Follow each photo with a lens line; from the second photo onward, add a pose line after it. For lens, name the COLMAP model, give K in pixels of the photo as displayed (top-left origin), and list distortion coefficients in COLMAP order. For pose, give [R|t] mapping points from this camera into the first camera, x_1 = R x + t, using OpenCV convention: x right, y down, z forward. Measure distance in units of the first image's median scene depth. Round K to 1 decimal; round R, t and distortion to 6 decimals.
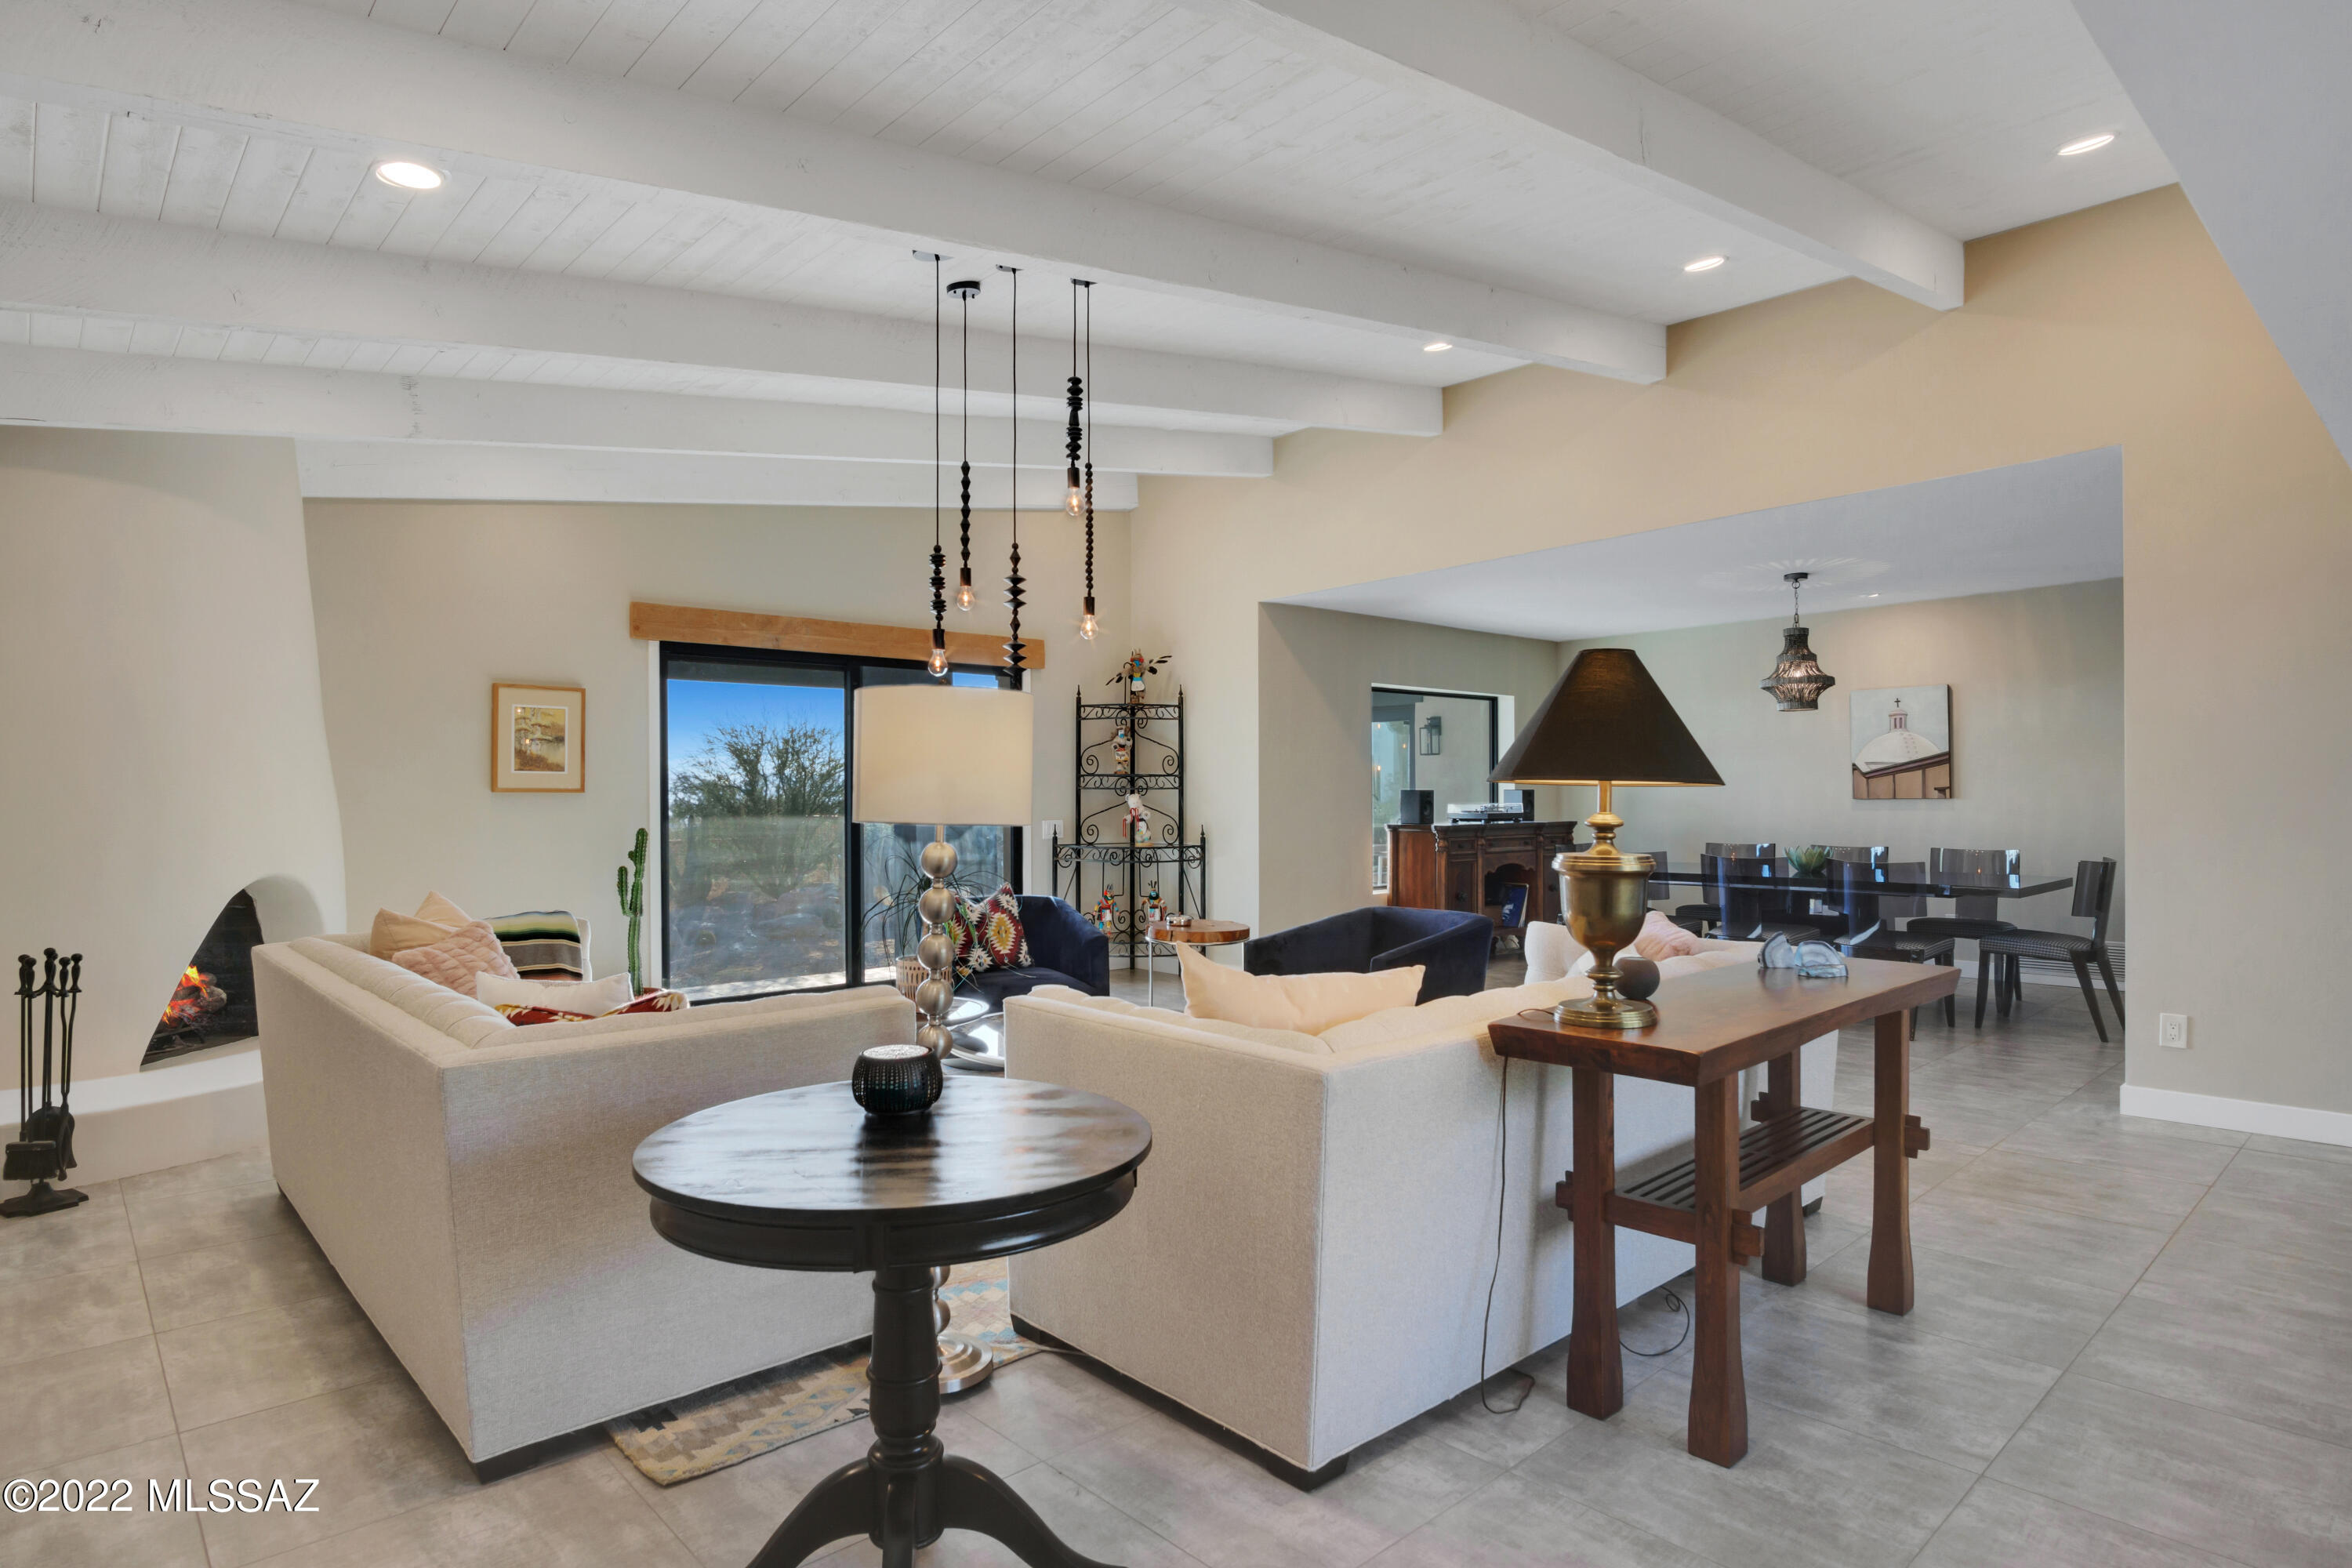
lens RADIAL K [[1282.3, 0, 1175.1], [0, 1282.3, 789.1], [0, 0, 1]] dist [-0.018826, -0.000551]
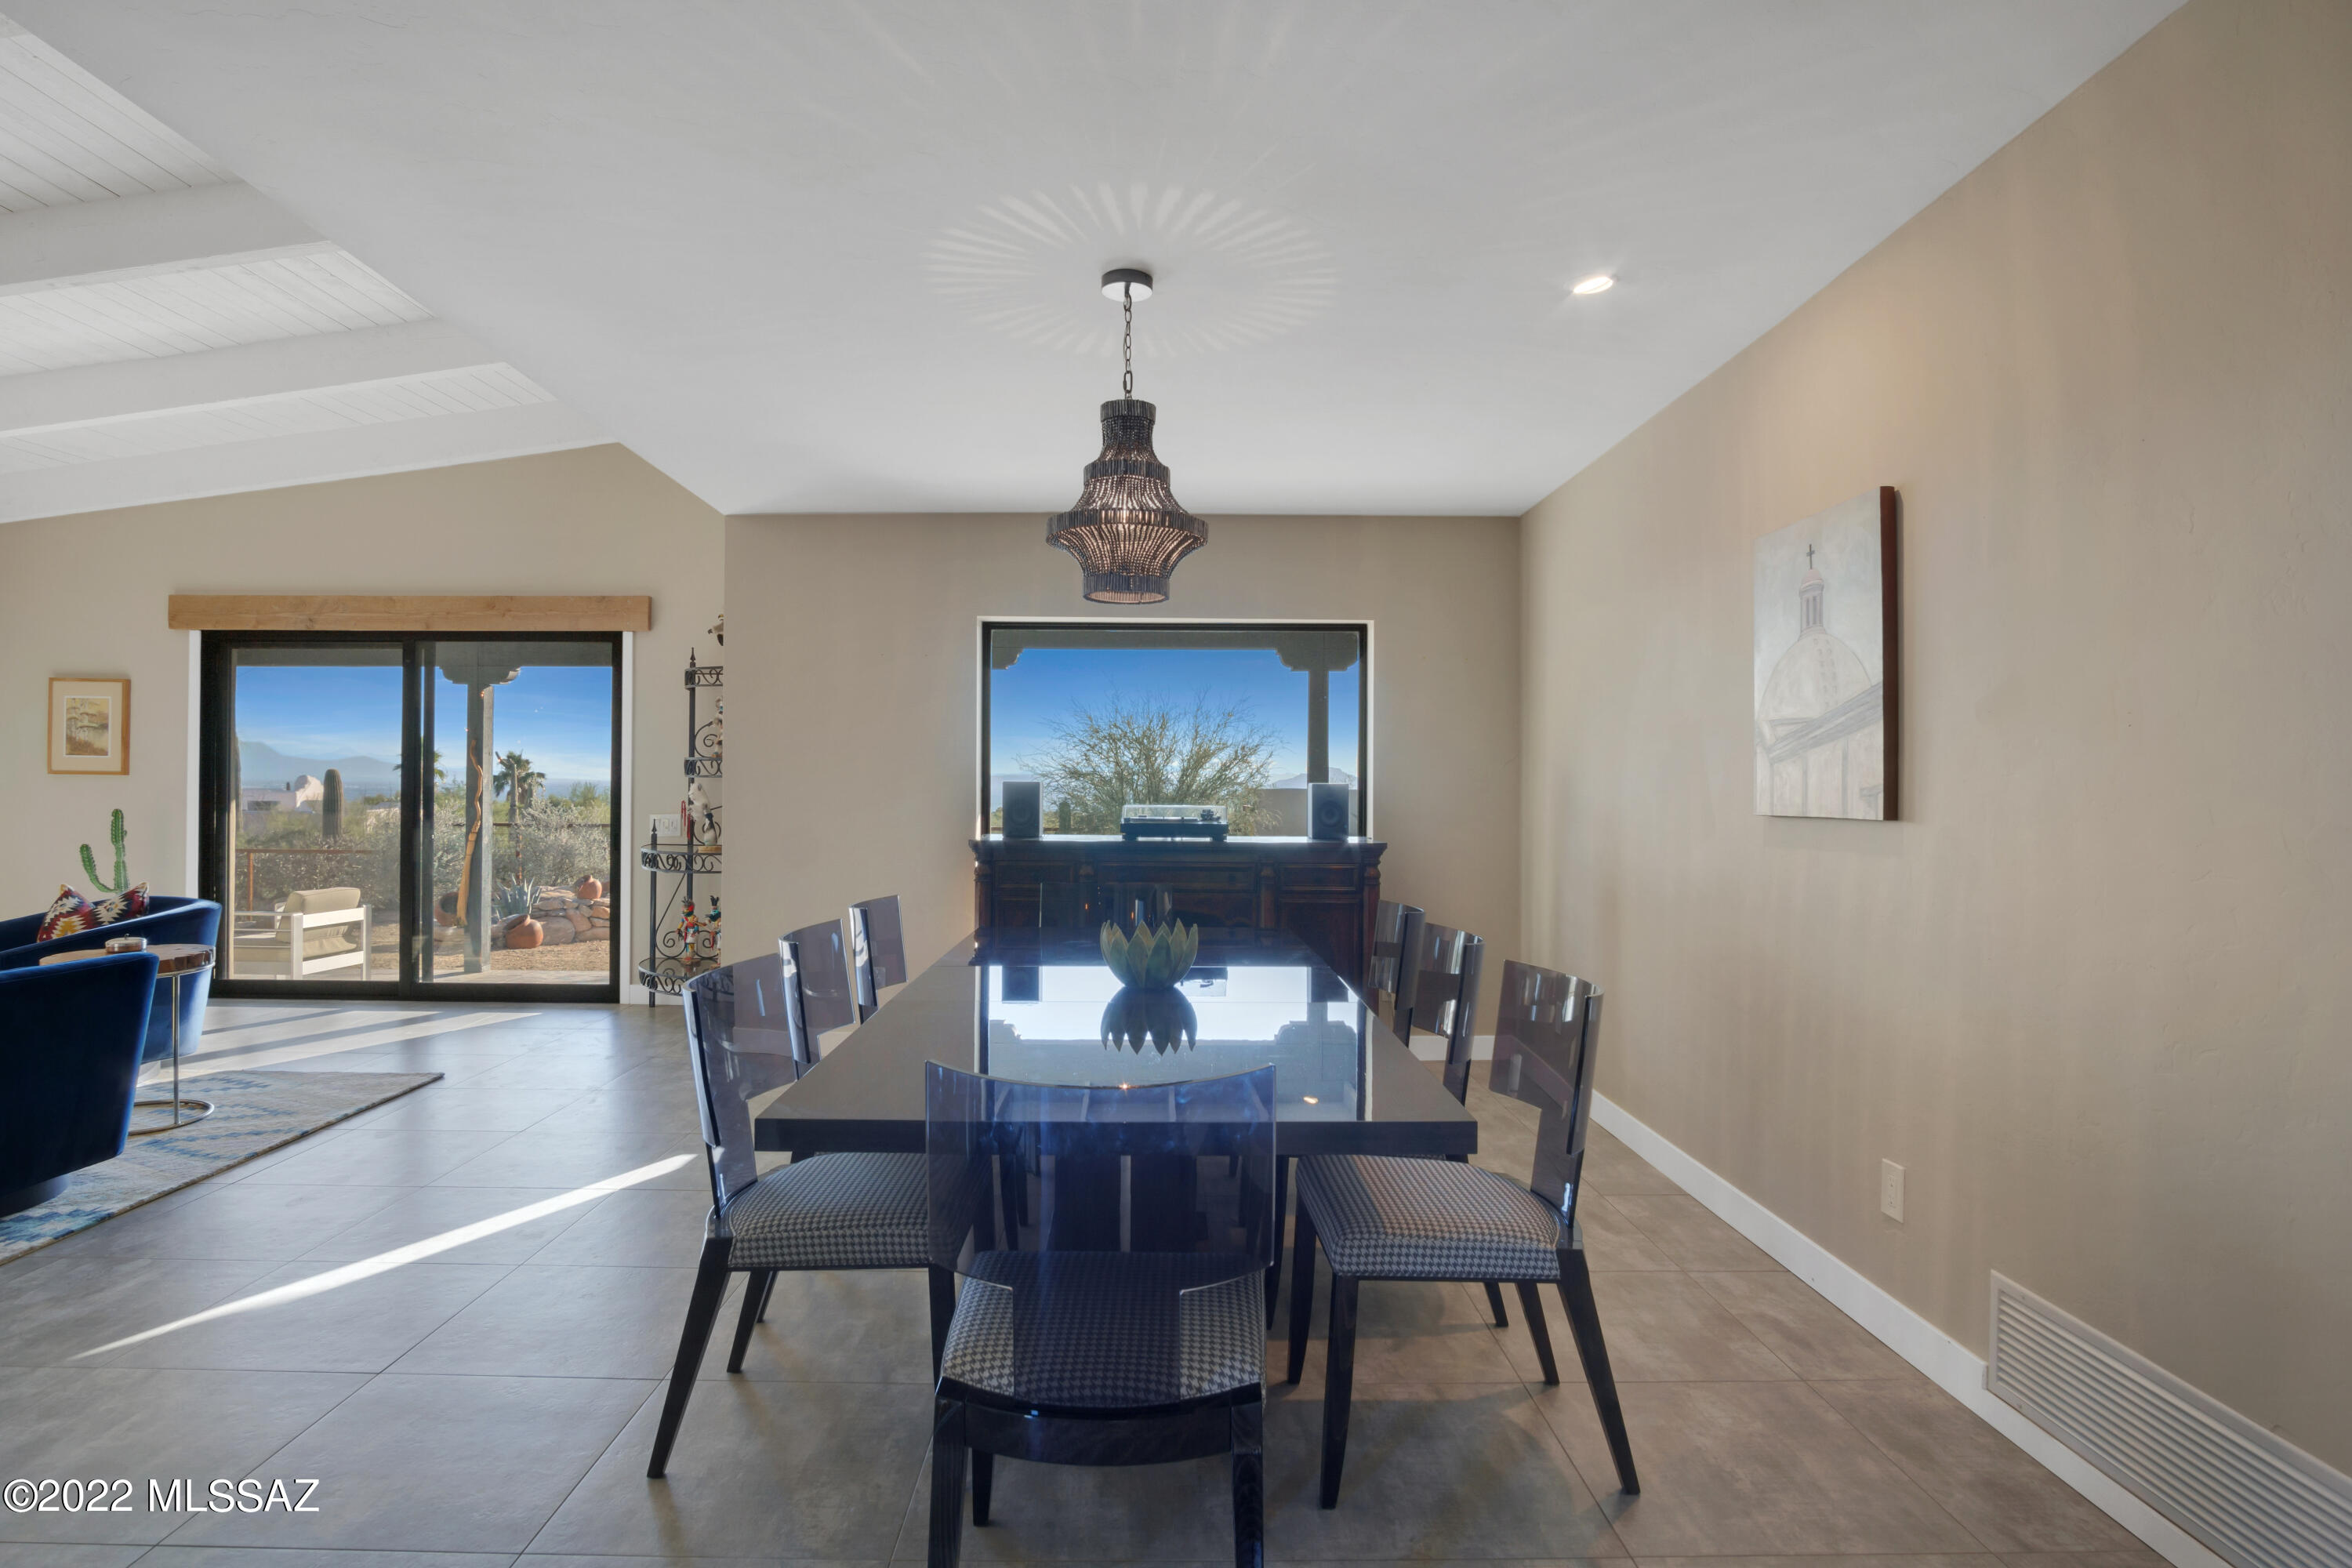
lens RADIAL K [[1282.3, 0, 1167.4], [0, 1282.3, 773.7], [0, 0, 1]] dist [-0.018826, -0.000551]
pose [[0.740689, 0.004990, -0.671830, 0.912024], [-0.004573, 0.999987, 0.002385, -0.004959], [0.671833, 0.001306, 0.740702, 0.792876]]
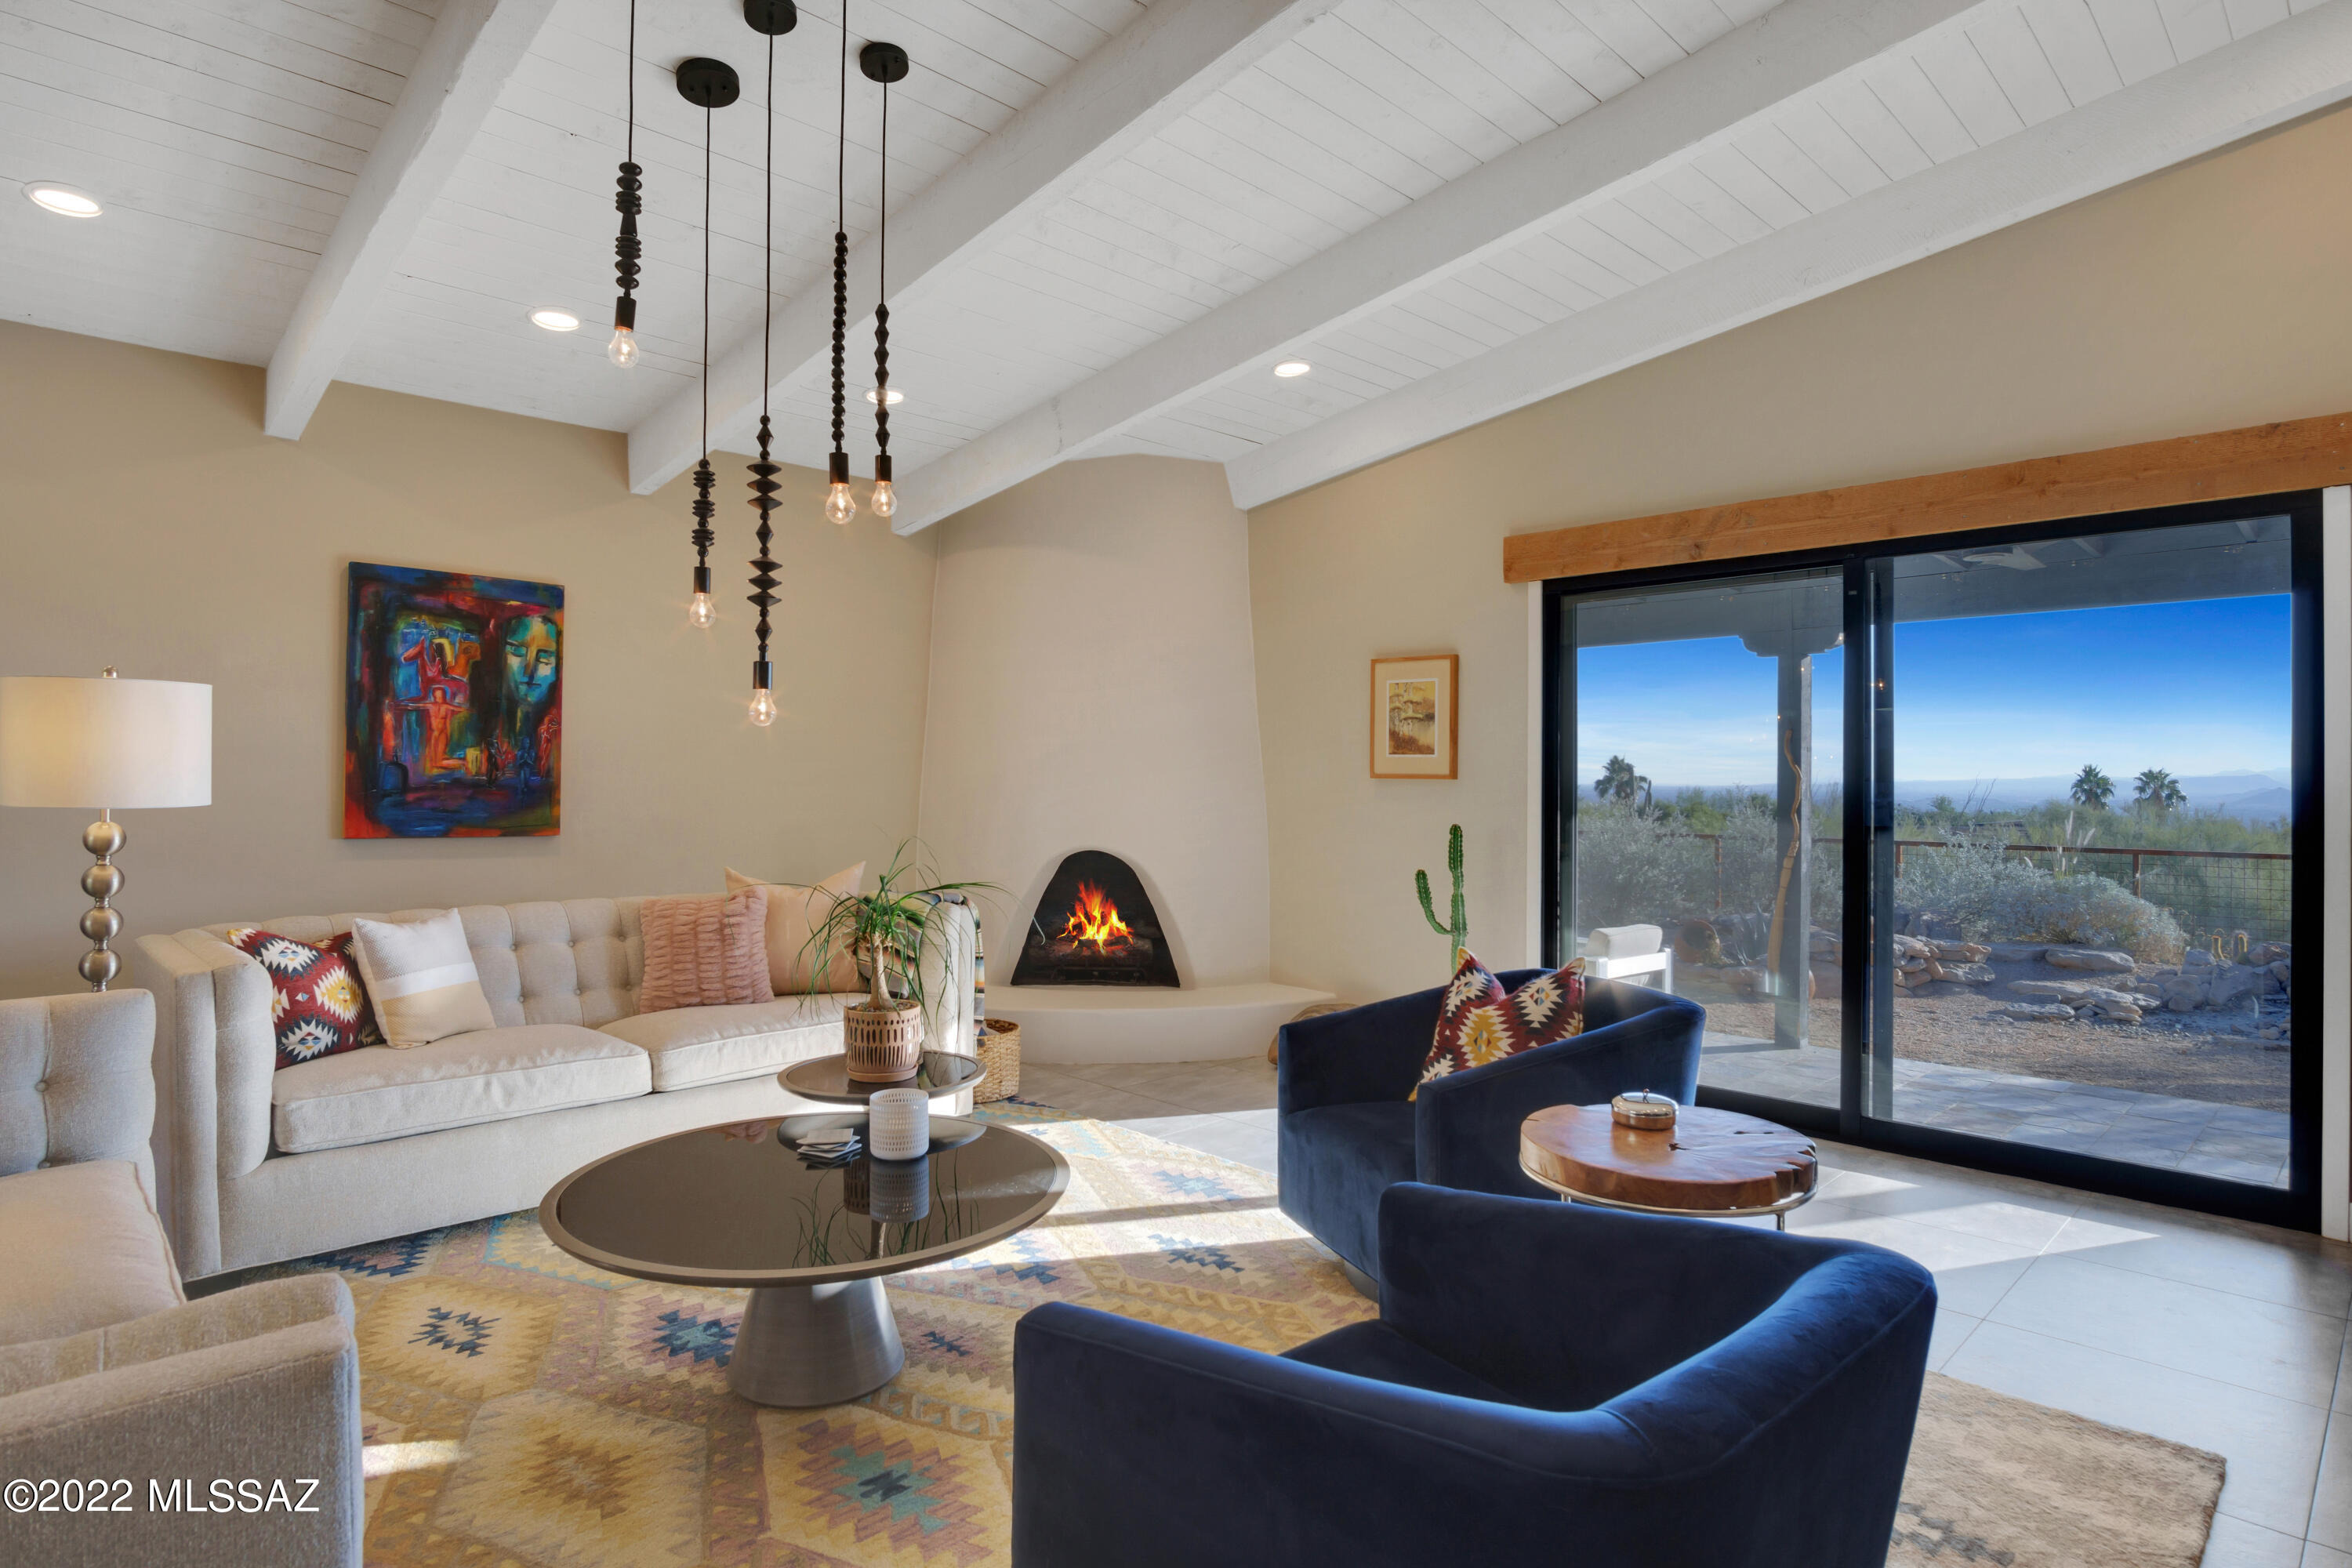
lens RADIAL K [[1282.3, 0, 1165.8], [0, 1282.3, 777.3], [0, 0, 1]] dist [-0.018826, -0.000551]
pose [[0.034955, 0.003189, -0.999384, 0.364983], [0.001347, 0.999994, 0.003238, -0.001426], [0.999388, -0.001460, 0.034950, 0.777307]]
